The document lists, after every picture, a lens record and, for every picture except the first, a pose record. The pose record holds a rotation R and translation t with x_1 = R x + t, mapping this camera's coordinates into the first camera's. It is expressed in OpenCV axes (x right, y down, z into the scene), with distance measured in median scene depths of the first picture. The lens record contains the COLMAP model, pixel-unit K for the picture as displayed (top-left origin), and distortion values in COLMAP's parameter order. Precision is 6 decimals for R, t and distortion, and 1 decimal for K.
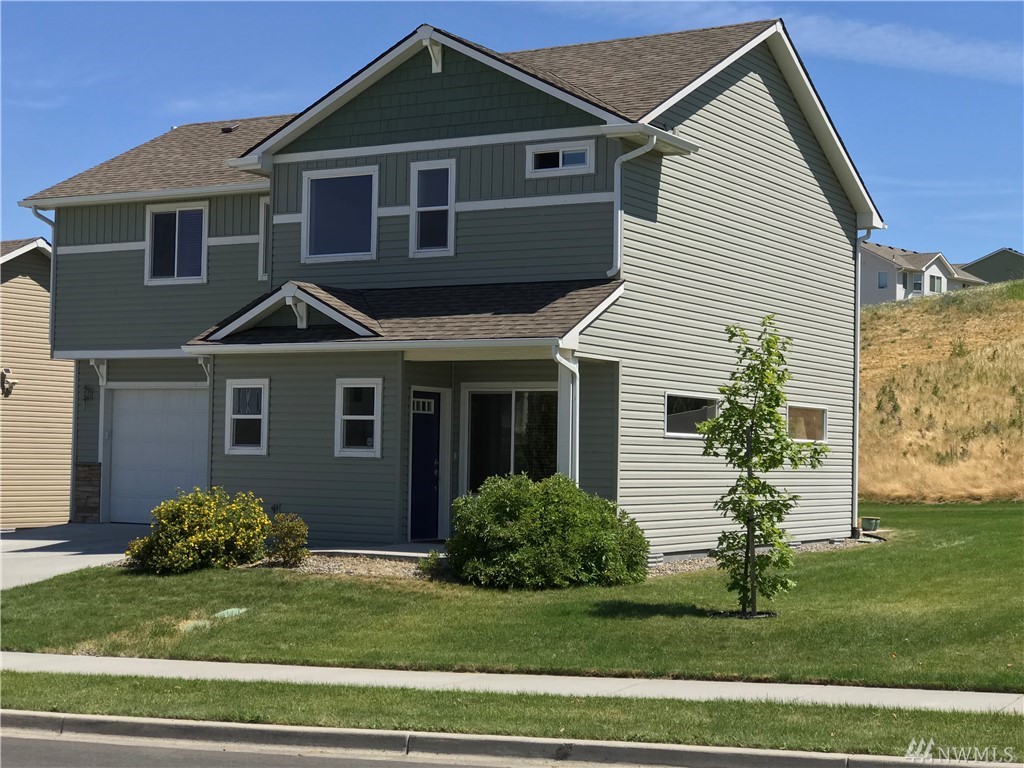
lens RADIAL K [[1748.9, 0, 507.2], [0, 1748.9, 395.3], [0, 0, 1]] dist [-0.013403, 0.000000]
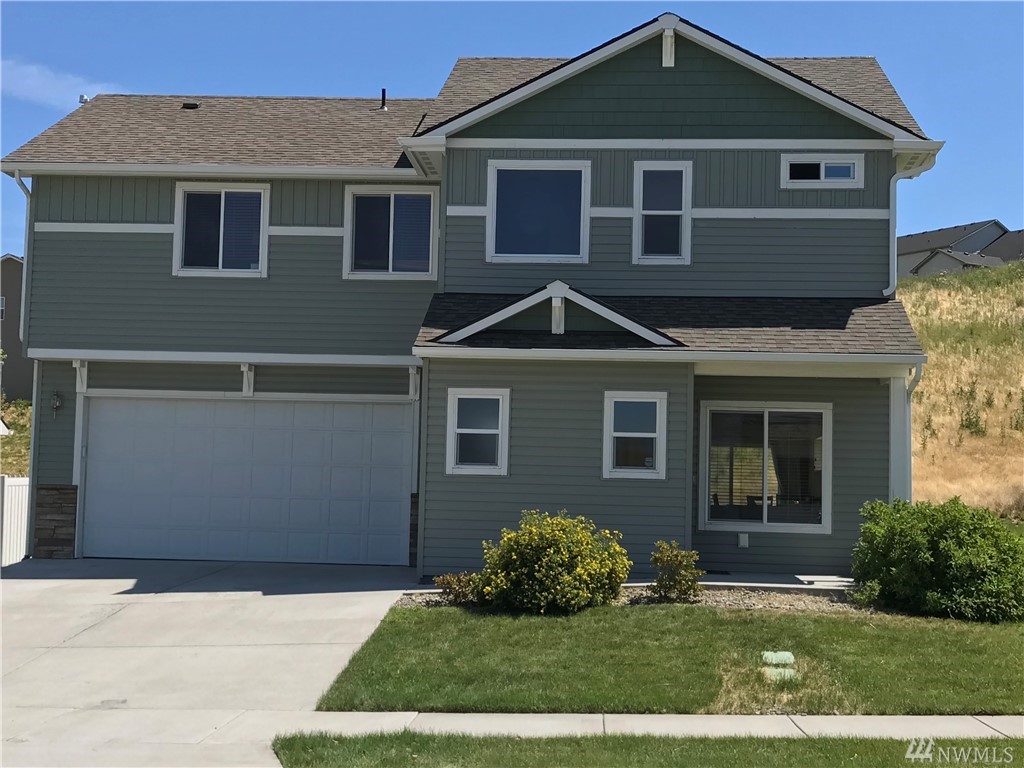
lens RADIAL K [[1629.9, 0, 507.0], [0, 1629.9, 389.9], [0, 0, 1]] dist [0.130719, 0.000000]
pose [[0.895299, 0.035782, 0.444025, -0.498986], [-0.023365, 0.999169, -0.033406, 0.018377], [-0.444852, 0.019534, 0.895391, 0.260516]]
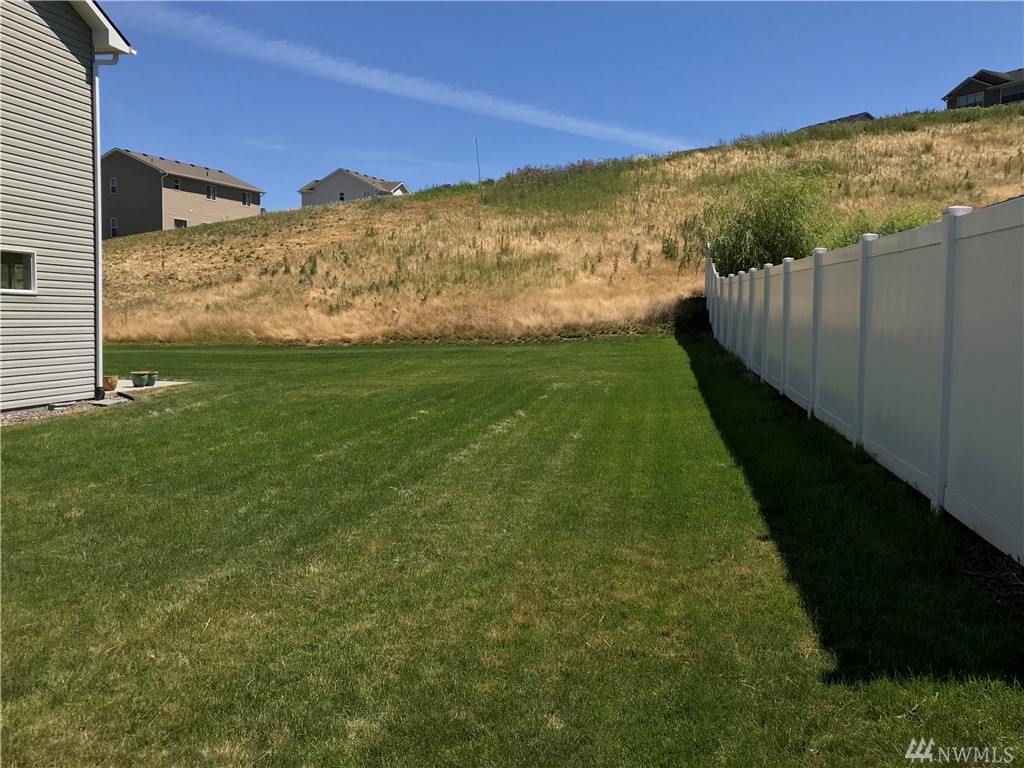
lens RADIAL K [[939.3, 0, 505.2], [0, 939.3, 381.8], [0, 0, 1]] dist [0.036631, 0.000000]
pose [[0.951355, -0.024324, 0.307136, 0.310269], [-0.010723, 0.993661, 0.111908, 0.019511], [-0.307911, -0.109758, 0.945063, 0.588141]]
